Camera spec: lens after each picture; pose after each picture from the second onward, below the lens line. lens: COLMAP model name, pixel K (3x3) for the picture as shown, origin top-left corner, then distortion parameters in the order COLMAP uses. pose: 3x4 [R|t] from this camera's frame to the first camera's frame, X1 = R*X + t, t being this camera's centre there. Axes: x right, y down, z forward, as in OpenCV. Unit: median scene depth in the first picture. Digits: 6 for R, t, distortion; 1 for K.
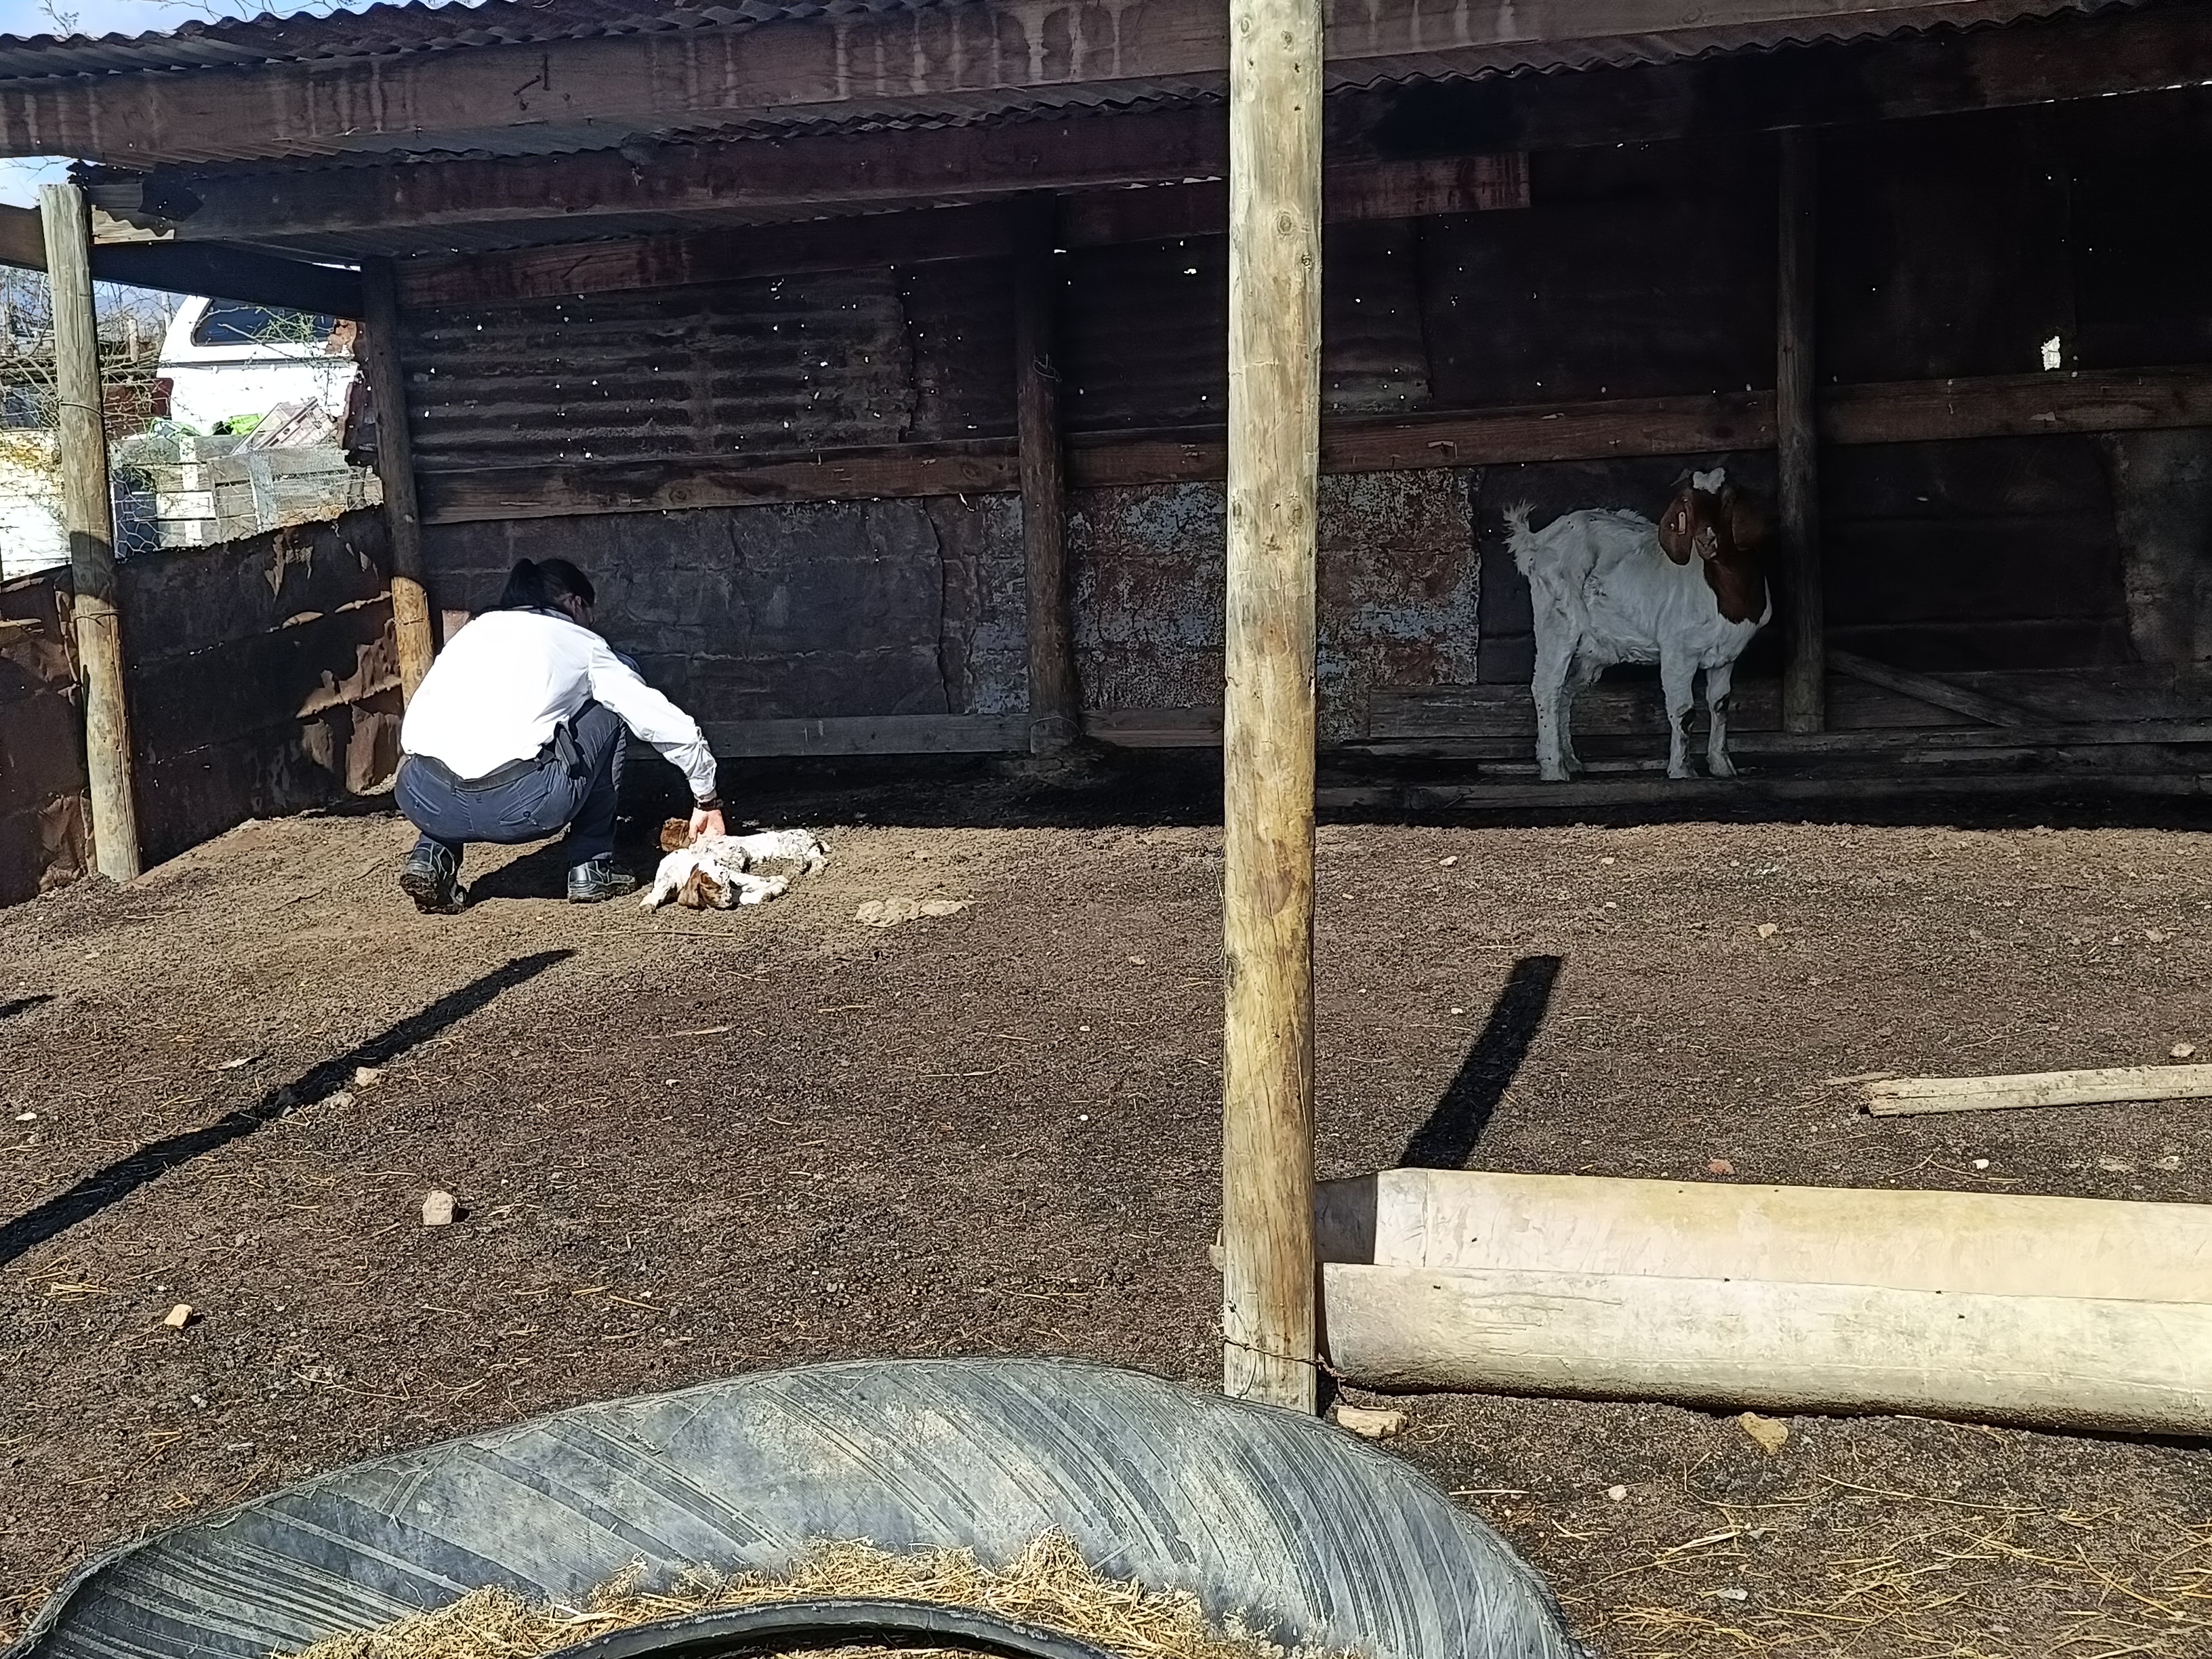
lens RADIAL K [[3144.6, 0, 1104.7], [0, 3144.6, 833.5], [0, 0, 1]] dist [-0.013808, 0.000000]
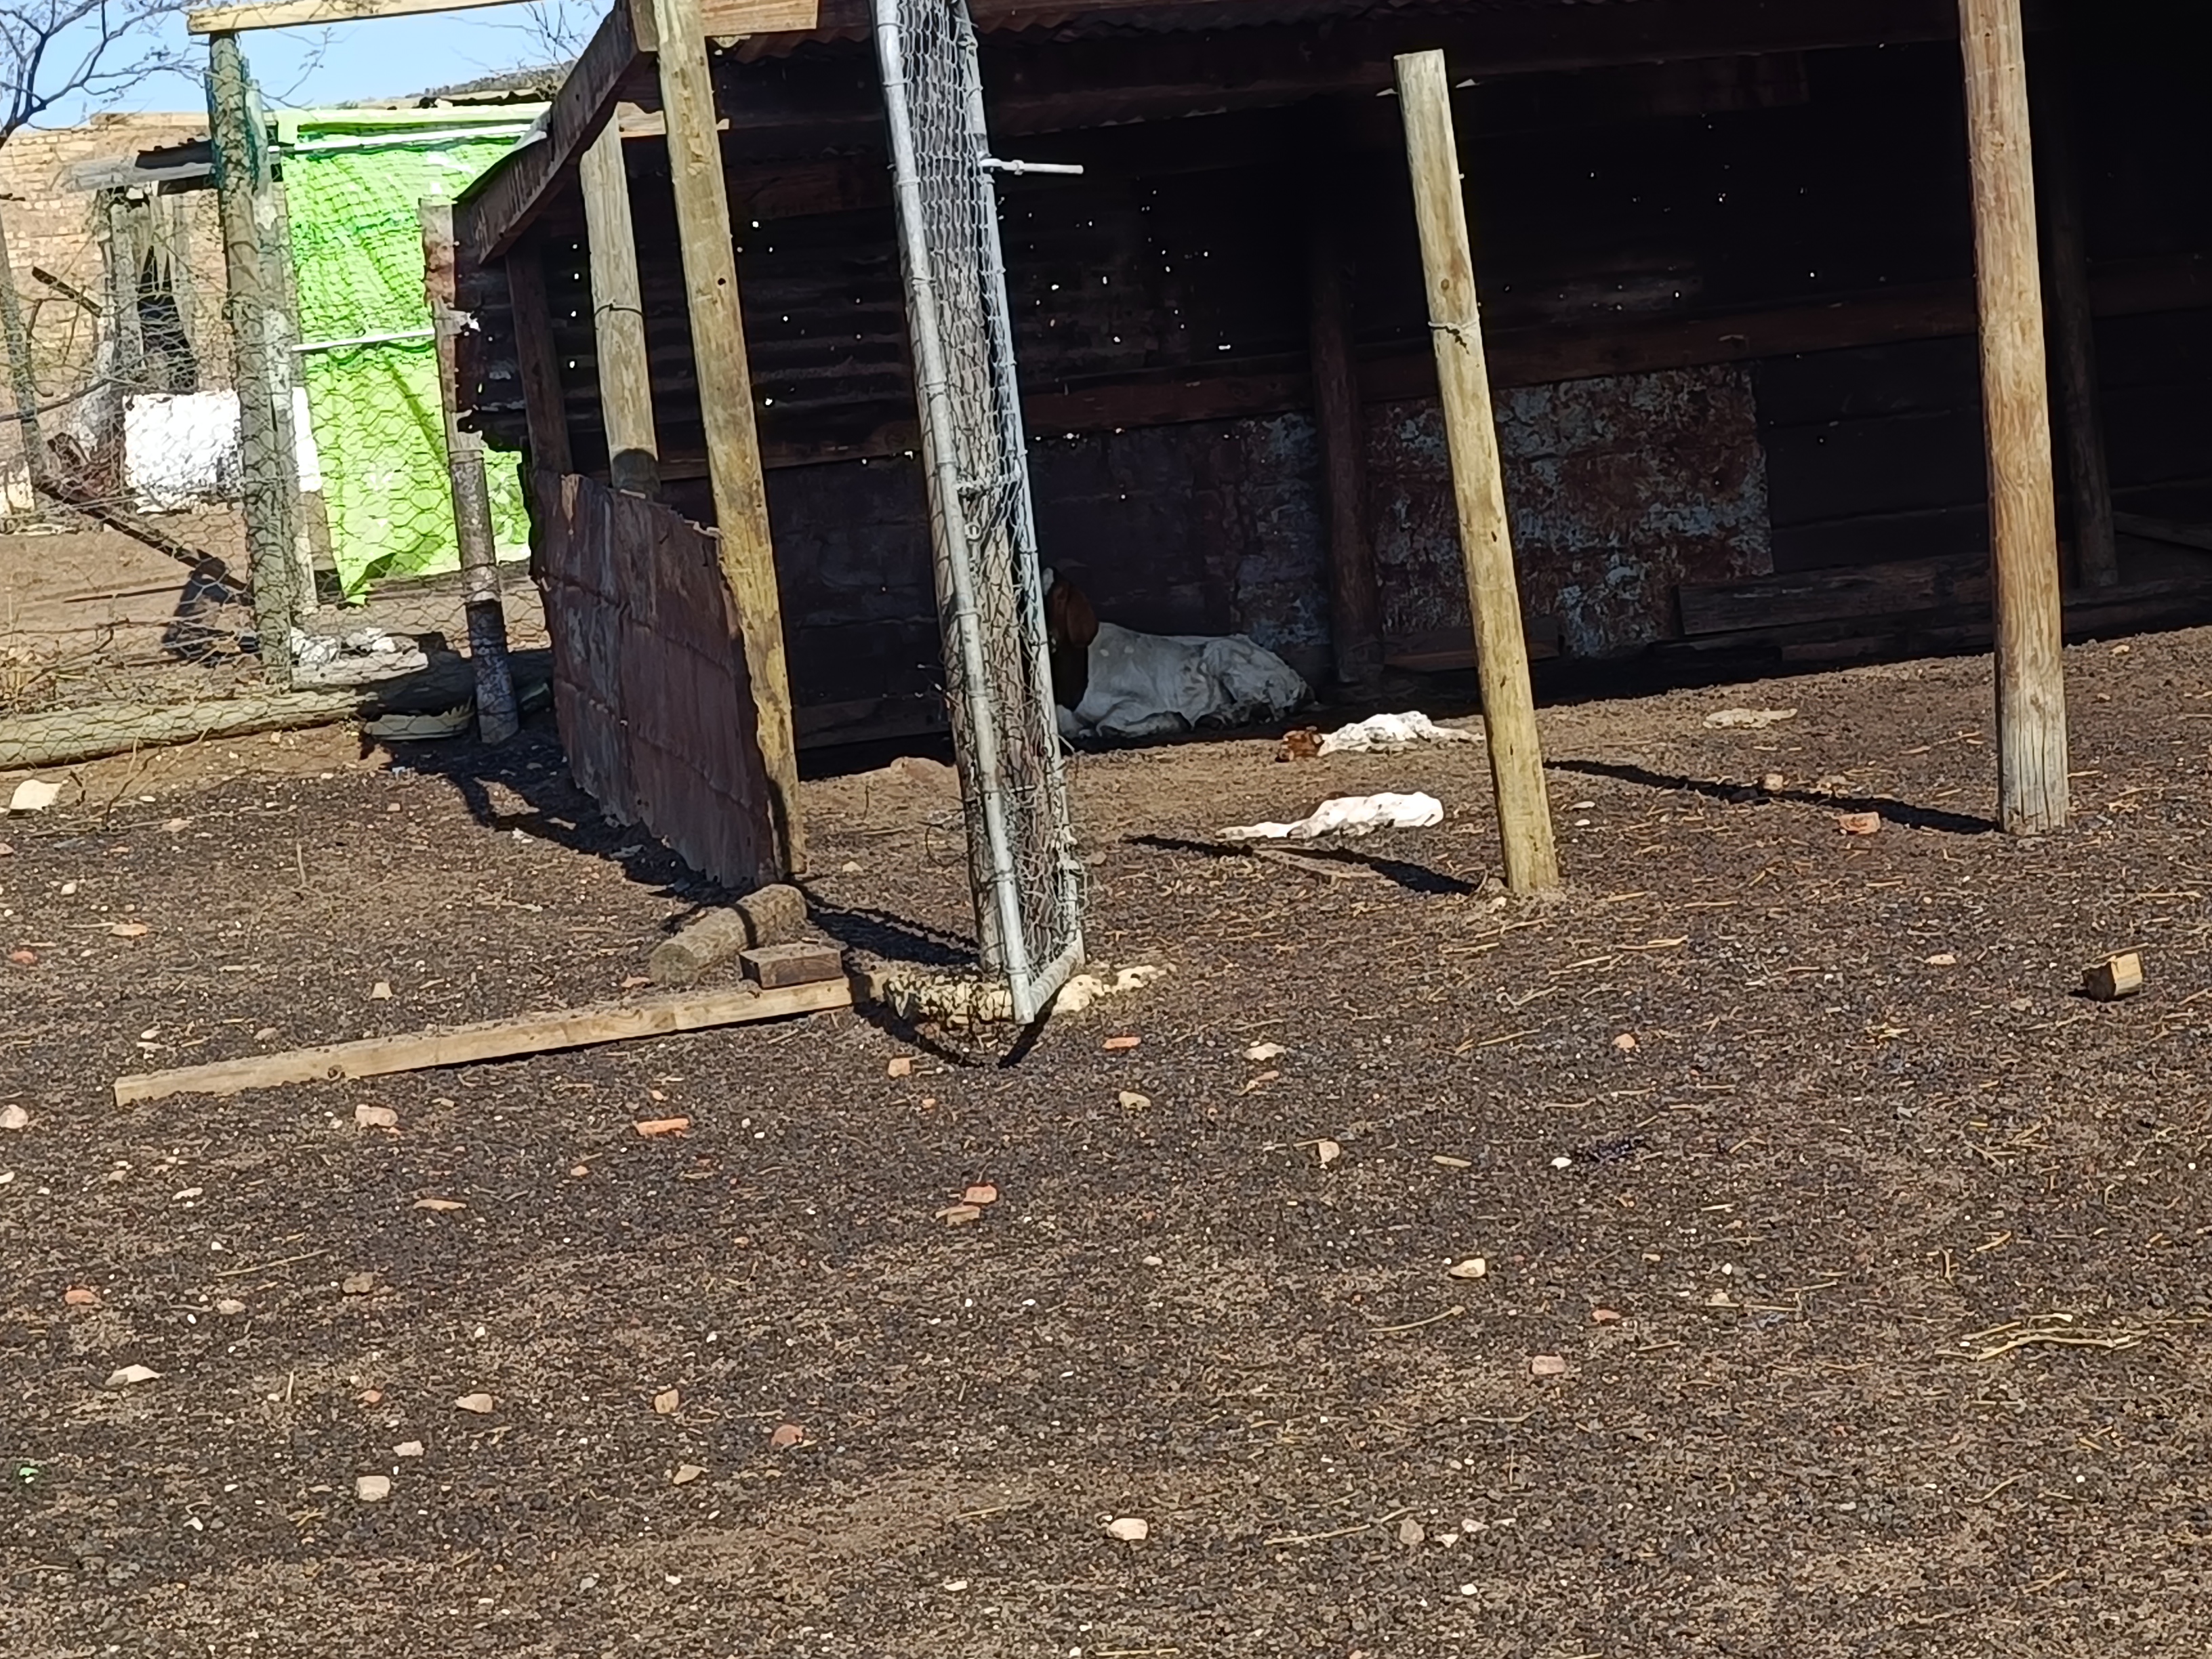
lens RADIAL K [[5350.5, 0, 1105.9], [0, 5350.5, 828.3], [0, 0, 1]] dist [-0.017099, 0.000000]
pose [[0.866521, -0.081092, 0.492510, -0.878629], [0.116390, 0.992341, -0.041387, 0.075499], [-0.485382, 0.093186, 0.869322, -0.358397]]
